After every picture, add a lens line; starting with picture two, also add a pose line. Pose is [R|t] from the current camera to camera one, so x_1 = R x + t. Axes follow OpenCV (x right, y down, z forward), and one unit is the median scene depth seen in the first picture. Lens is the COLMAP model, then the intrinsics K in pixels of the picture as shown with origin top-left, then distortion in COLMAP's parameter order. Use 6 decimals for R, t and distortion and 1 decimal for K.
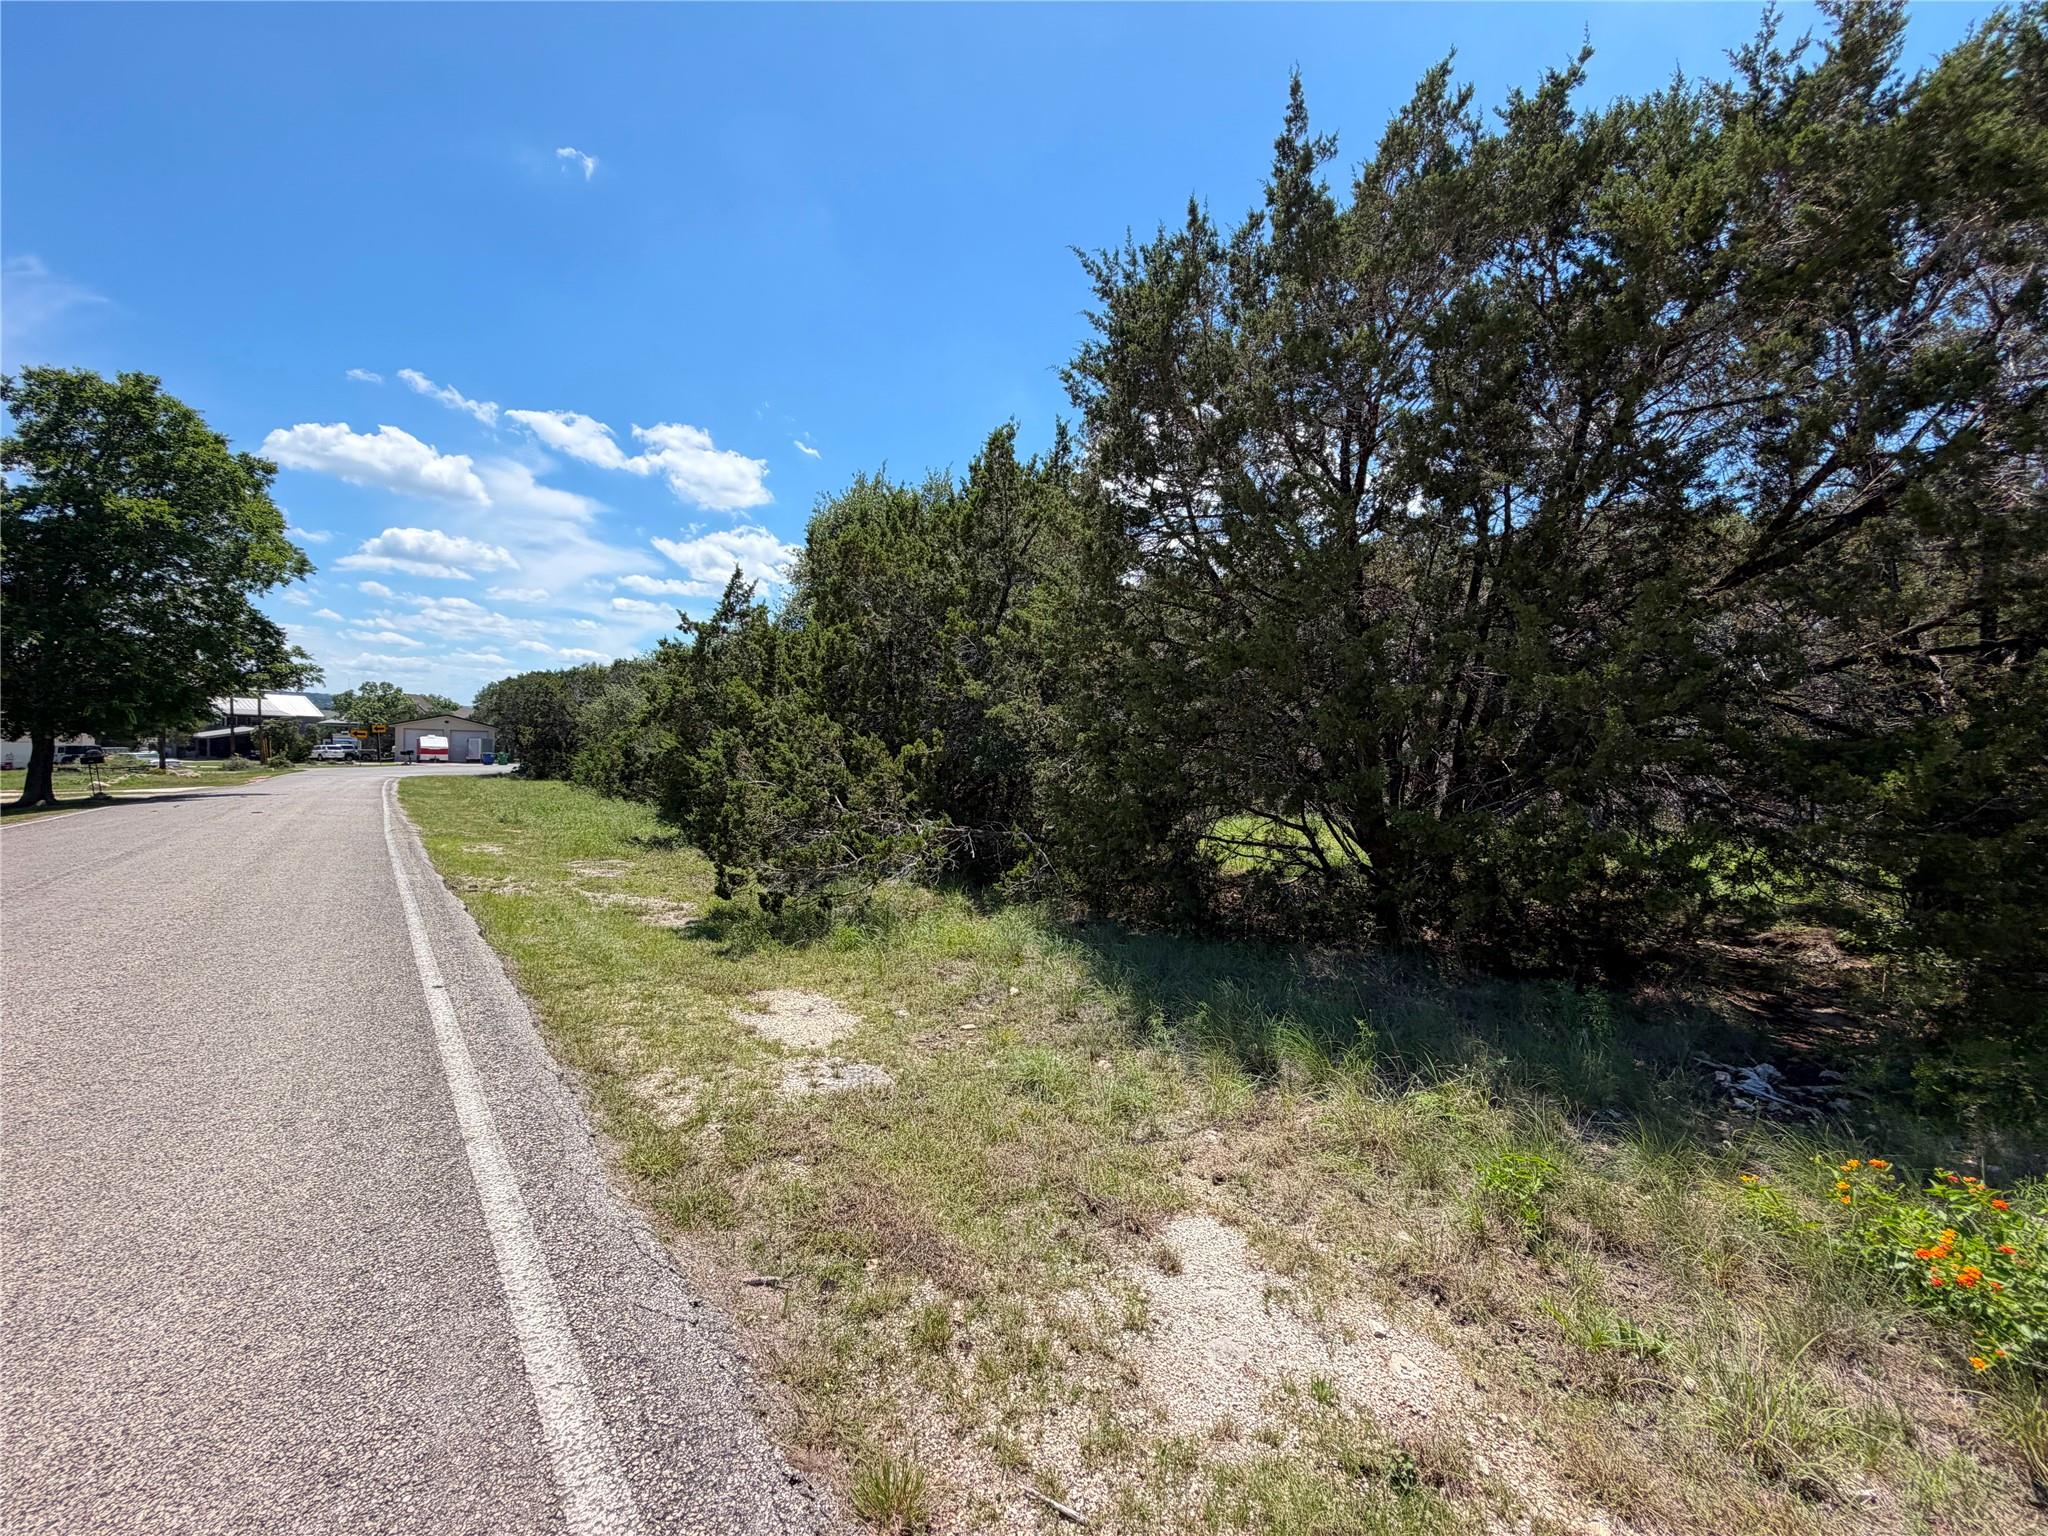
lens RADIAL K [[807.1, 0, 1019.2], [0, 807.1, 766.0], [0, 0, 1]] dist [-0.003042, -0.000072]
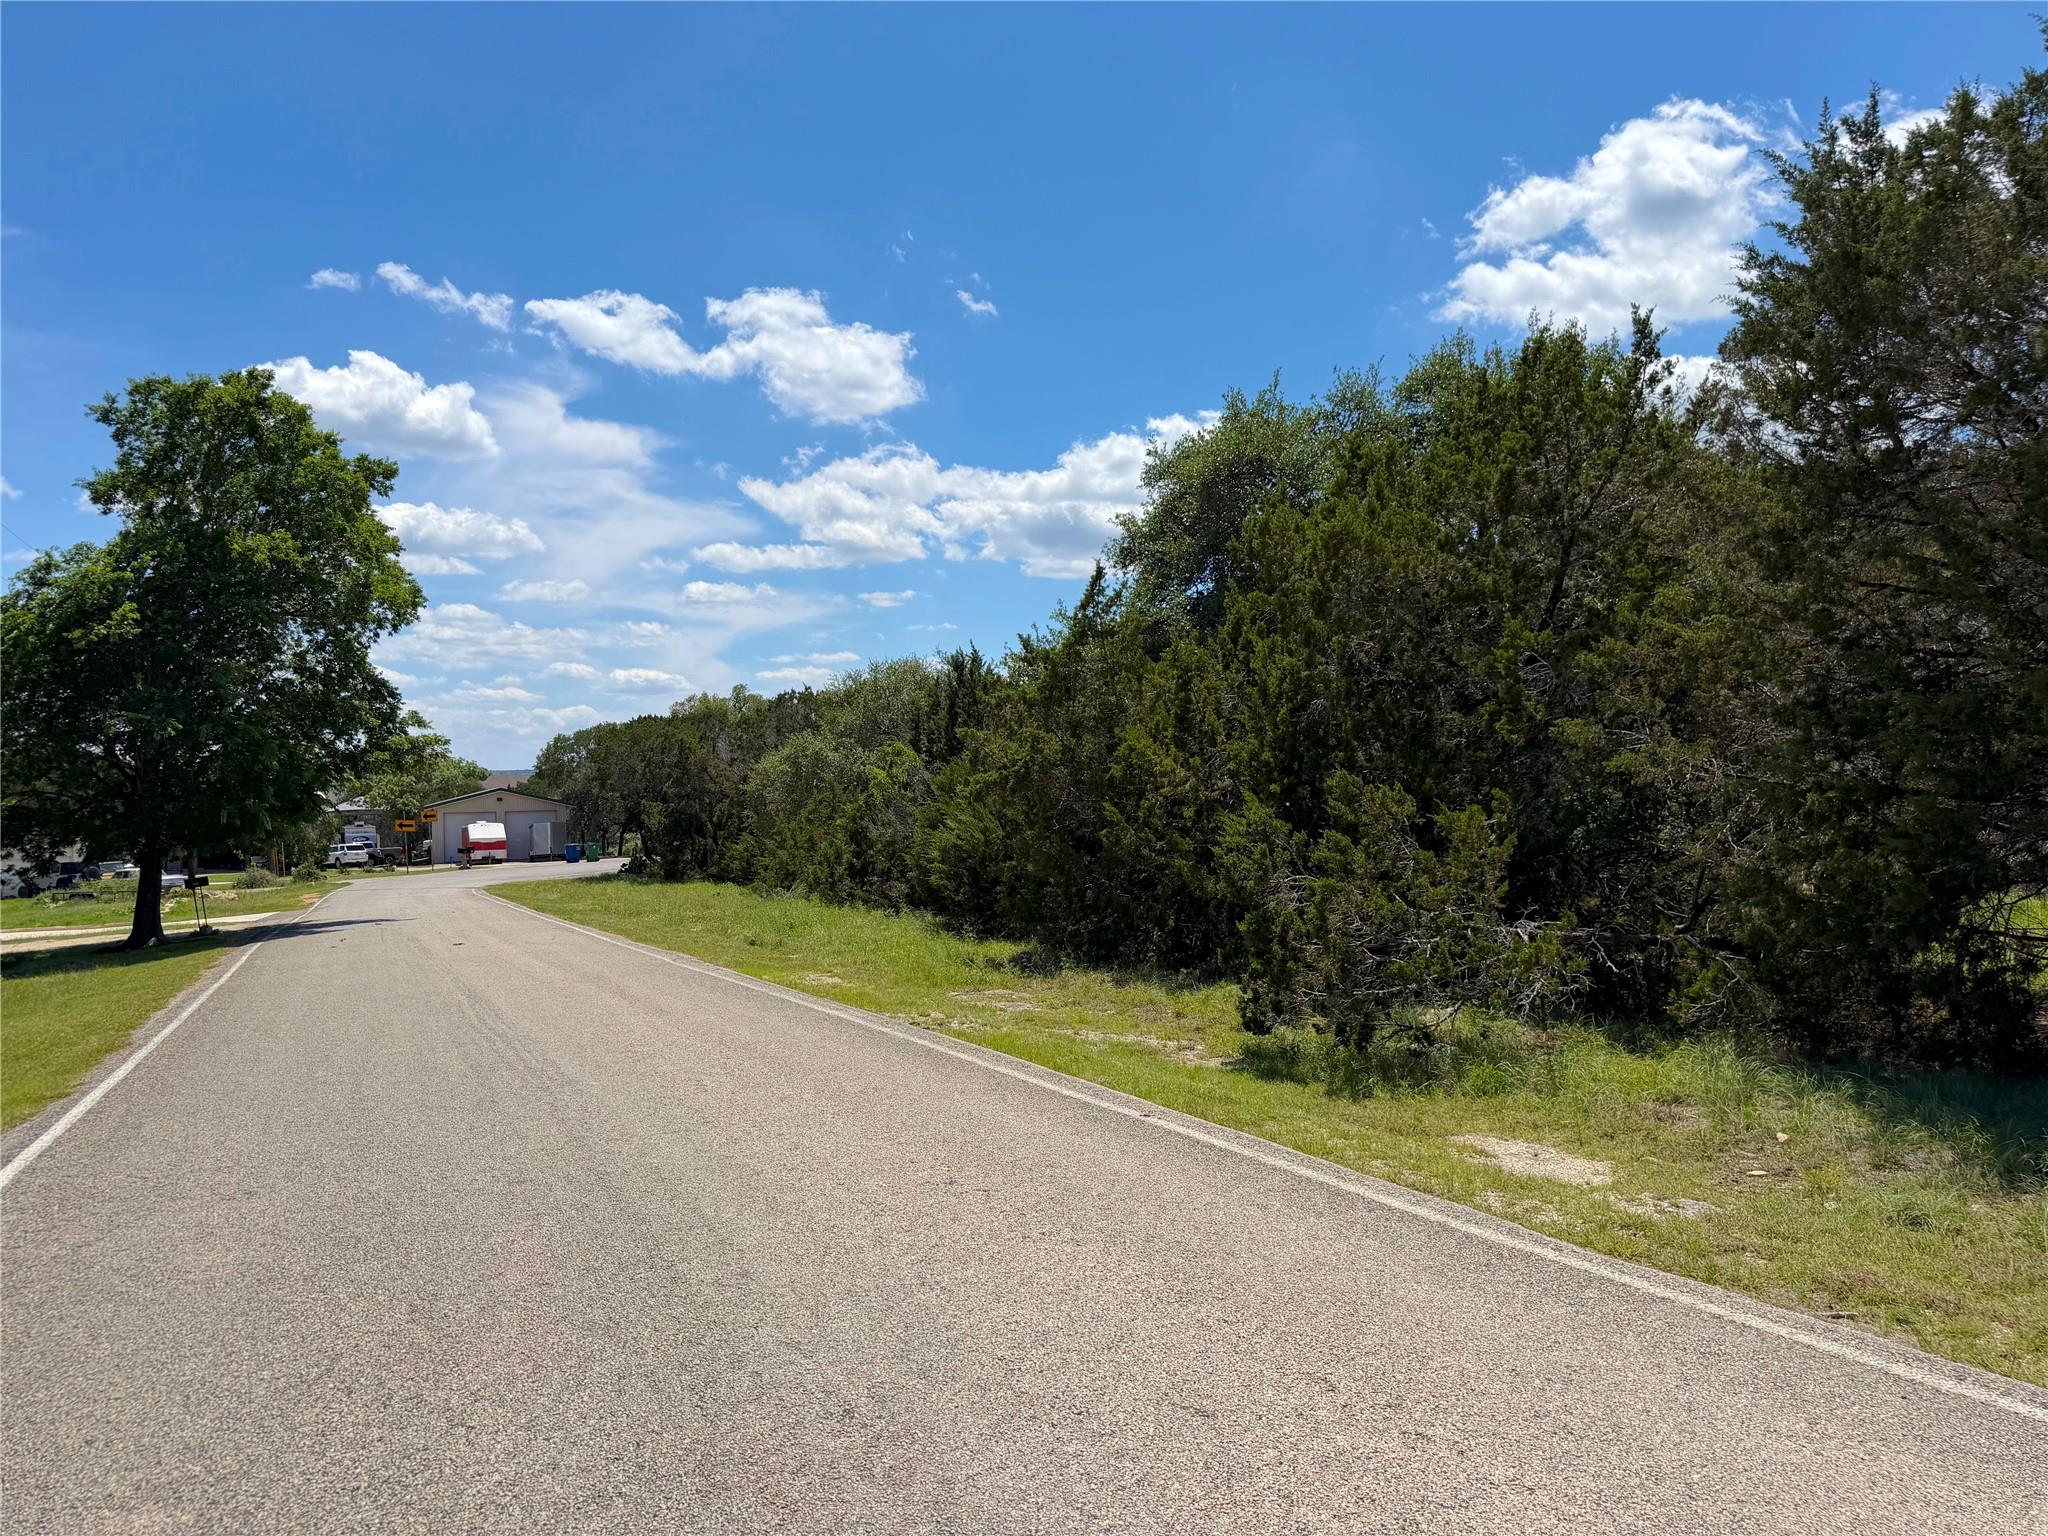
lens RADIAL K [[1415.8, 0, 1016.9], [0, 1415.8, 794.7], [0, 0, 1]] dist [0.131848, -0.196946]
pose [[0.969480, -0.056981, -0.238458, -0.078146], [0.051477, 0.998246, -0.029249, -0.009786], [0.239706, 0.016081, 0.970712, -0.111005]]
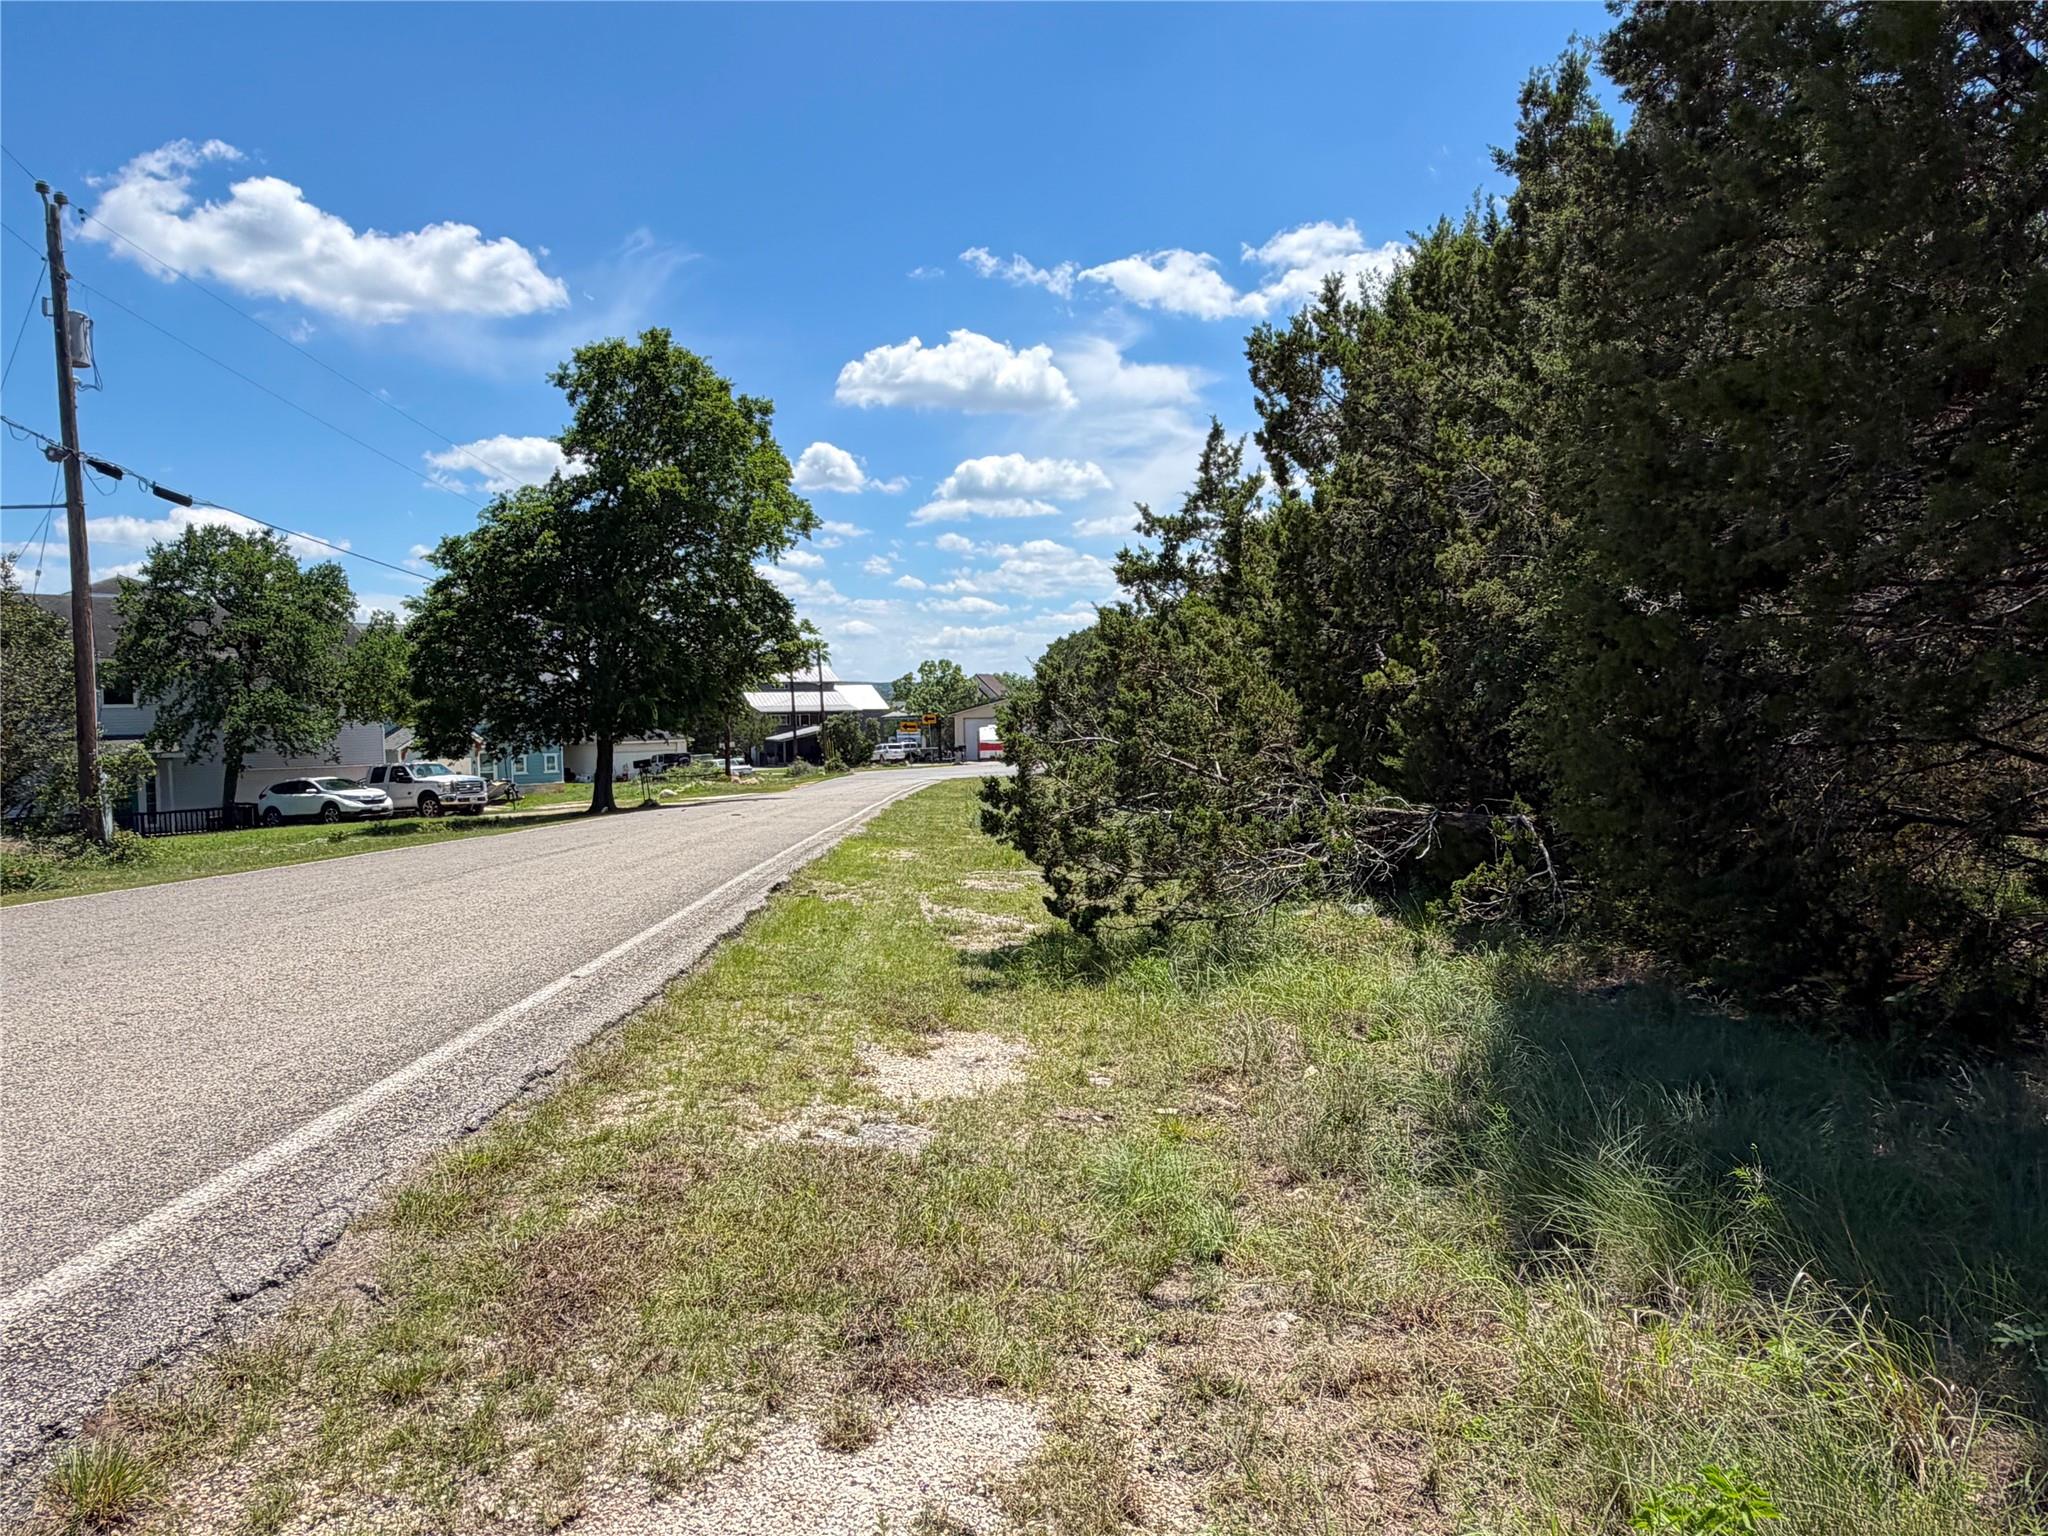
lens RADIAL K [[1334.8, 0, 1024.0], [0, 1334.8, 768.0], [0, 0, 1]] dist [-0.014028, -0.002190]
pose [[0.807249, -0.028868, -0.589505, 0.079258], [0.034606, 0.999400, -0.001552, 0.013132], [0.589196, -0.019148, 0.807763, 0.028402]]
